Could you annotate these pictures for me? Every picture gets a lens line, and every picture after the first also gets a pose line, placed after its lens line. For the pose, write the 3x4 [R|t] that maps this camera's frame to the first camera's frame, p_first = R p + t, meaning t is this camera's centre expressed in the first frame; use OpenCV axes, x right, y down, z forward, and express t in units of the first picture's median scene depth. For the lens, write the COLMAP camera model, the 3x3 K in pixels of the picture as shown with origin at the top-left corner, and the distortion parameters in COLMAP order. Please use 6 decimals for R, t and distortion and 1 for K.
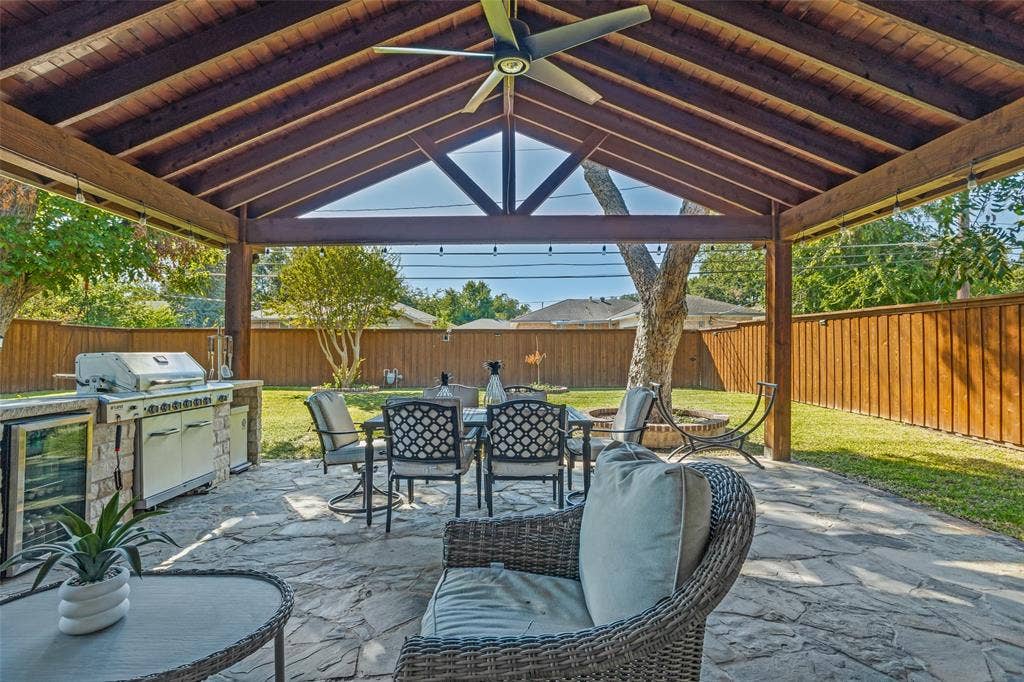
lens RADIAL K [[493.8, 0, 492.0], [0, 493.8, 340.4], [0, 0, 1]] dist [-0.019924, 0.011327]
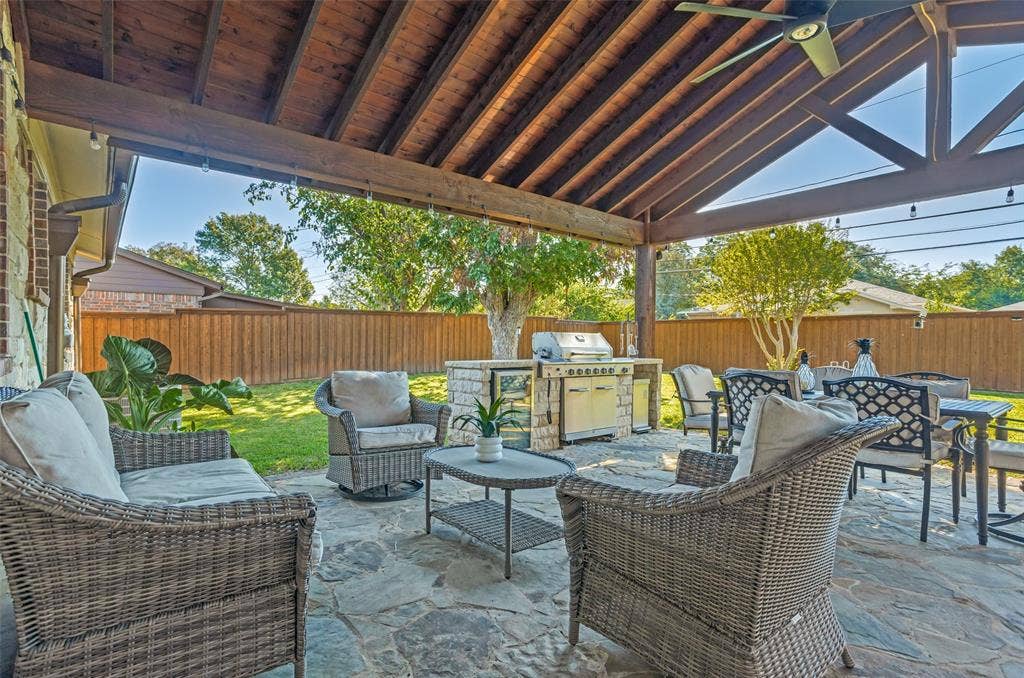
lens RADIAL K [[490.2, 0, 507.3], [0, 490.2, 341.1], [0, 0, 1]] dist [-0.017834, 0.004751]
pose [[0.659554, 0.005528, -0.751637, 0.201539], [0.006553, 0.999893, 0.013104, 0.026124], [0.751629, -0.013569, 0.659447, -0.053237]]
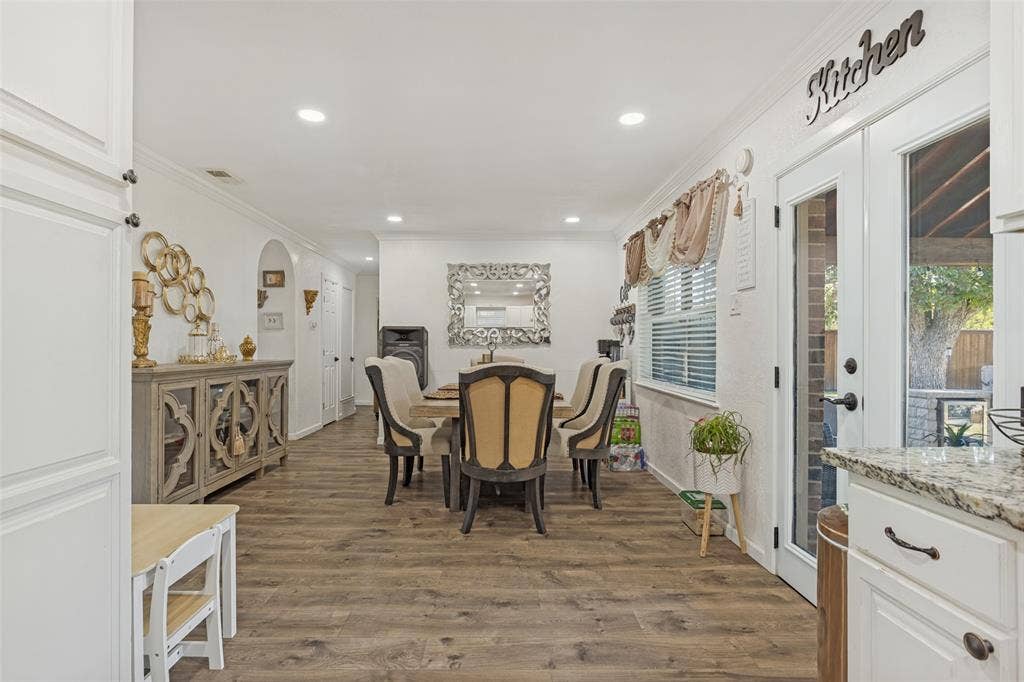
lens RADIAL K [[493.8, 0, 502.1], [0, 493.8, 348.4], [0, 0, 1]] dist [-0.019924, 0.011327]
pose [[0.025728, 0.000108, -0.999669, 0.613233], [0.015099, 0.999886, 0.000497, -0.045515], [0.999555, -0.015107, 0.025723, -0.532371]]
